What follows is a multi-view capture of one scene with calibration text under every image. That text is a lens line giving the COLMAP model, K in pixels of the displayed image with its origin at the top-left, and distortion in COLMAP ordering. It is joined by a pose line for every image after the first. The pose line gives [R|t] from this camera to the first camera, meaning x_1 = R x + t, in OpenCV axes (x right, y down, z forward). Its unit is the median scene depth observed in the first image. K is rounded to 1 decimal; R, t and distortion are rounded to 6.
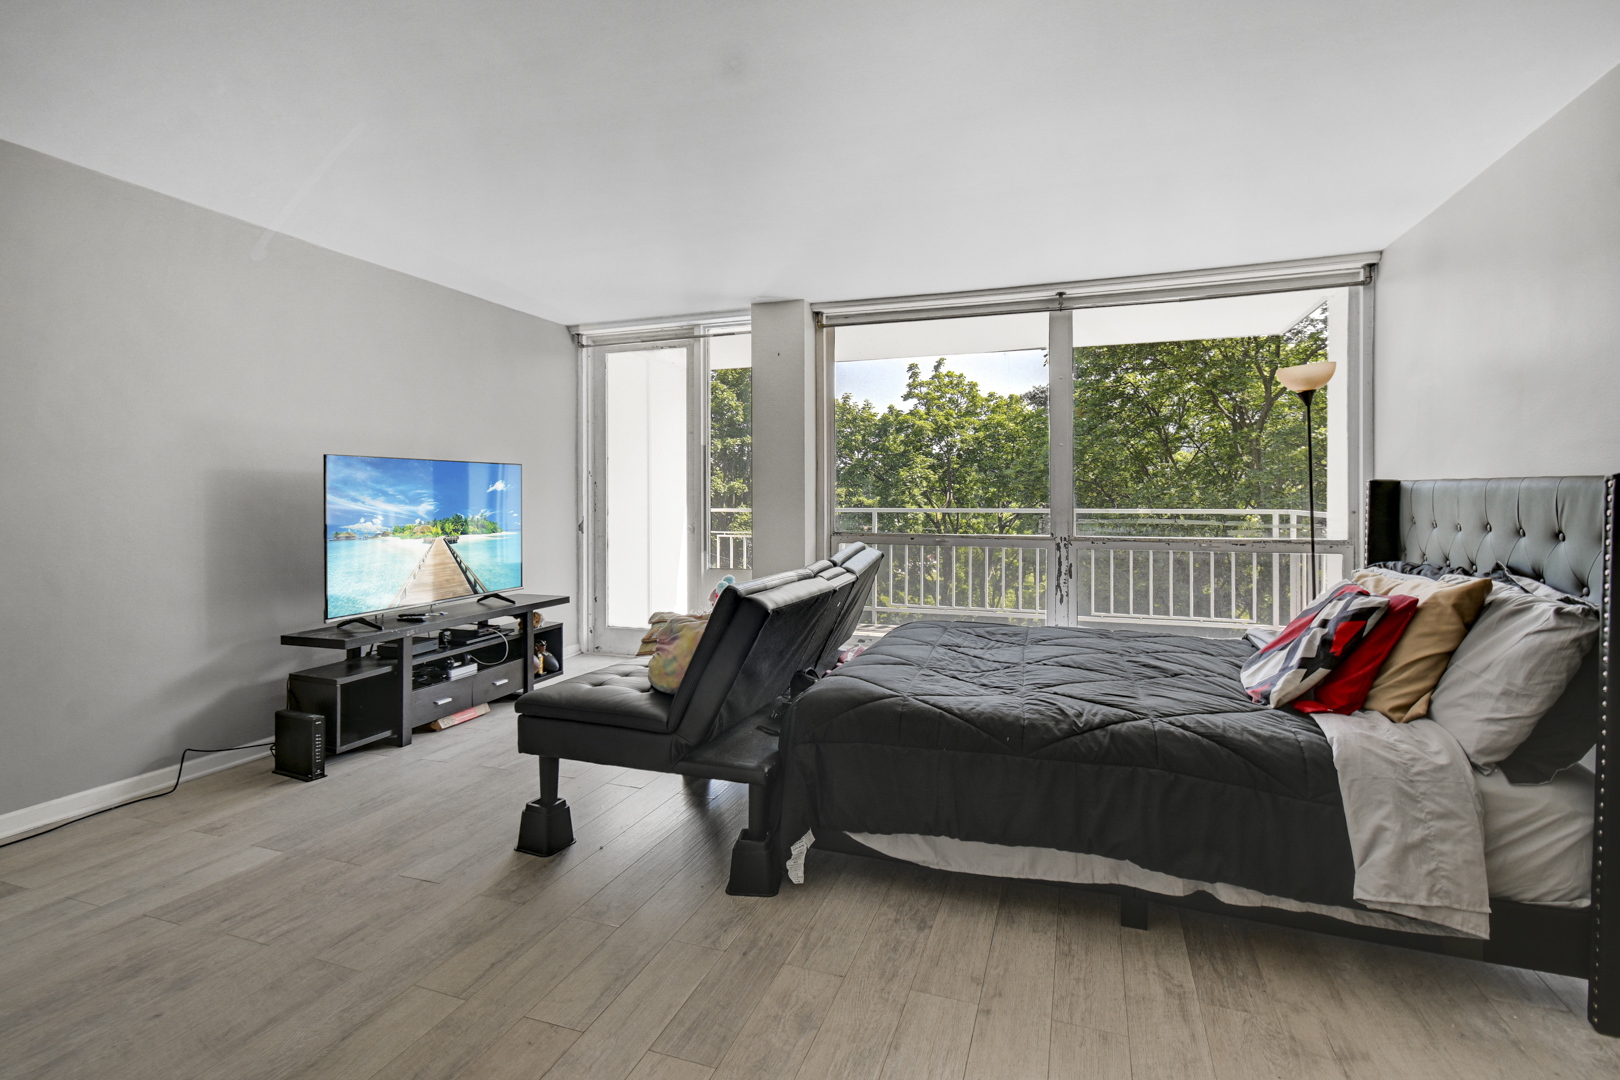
lens RADIAL K [[774.6, 0, 807.5], [0, 774.6, 497.8], [0, 0, 1]] dist [-0.003985, -0.000620]
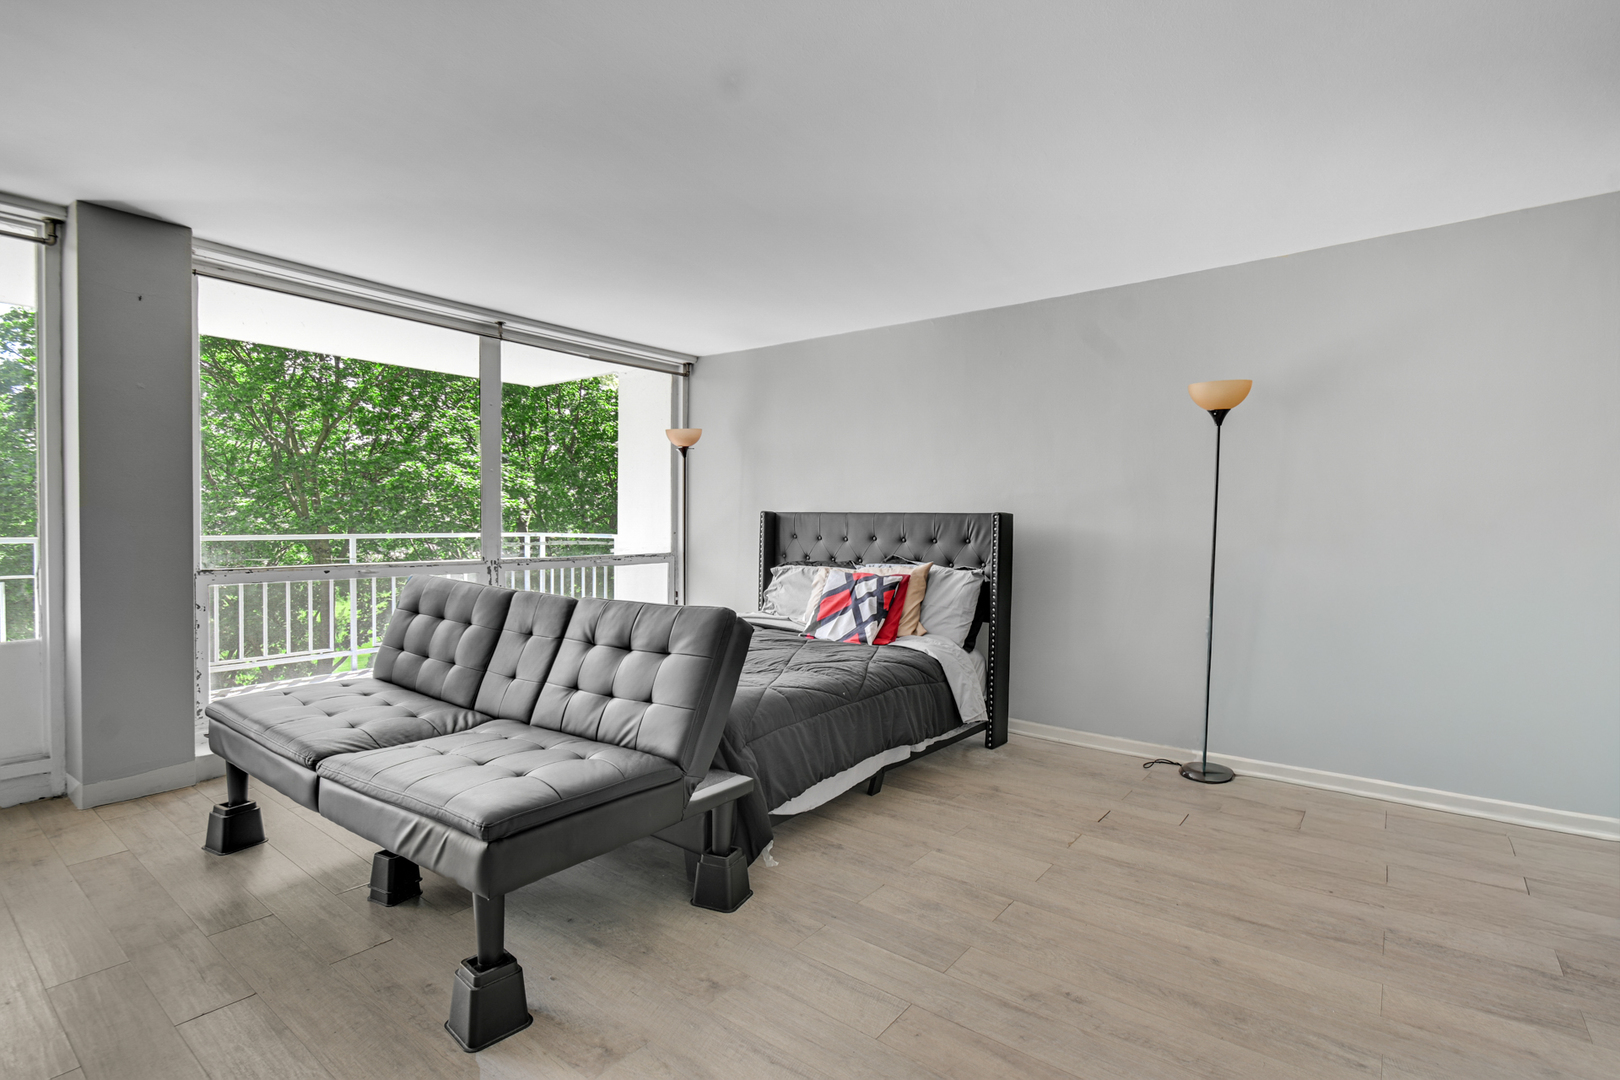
lens RADIAL K [[765.5, 0, 809.0], [0, 765.5, 525.0], [0, 0, 1]] dist [-0.009632, -0.000228]
pose [[0.310481, 0.001846, 0.950578, -1.041438], [-0.002945, 0.999995, -0.000980, 0.007301], [-0.950575, -0.002495, 0.310485, 0.607976]]
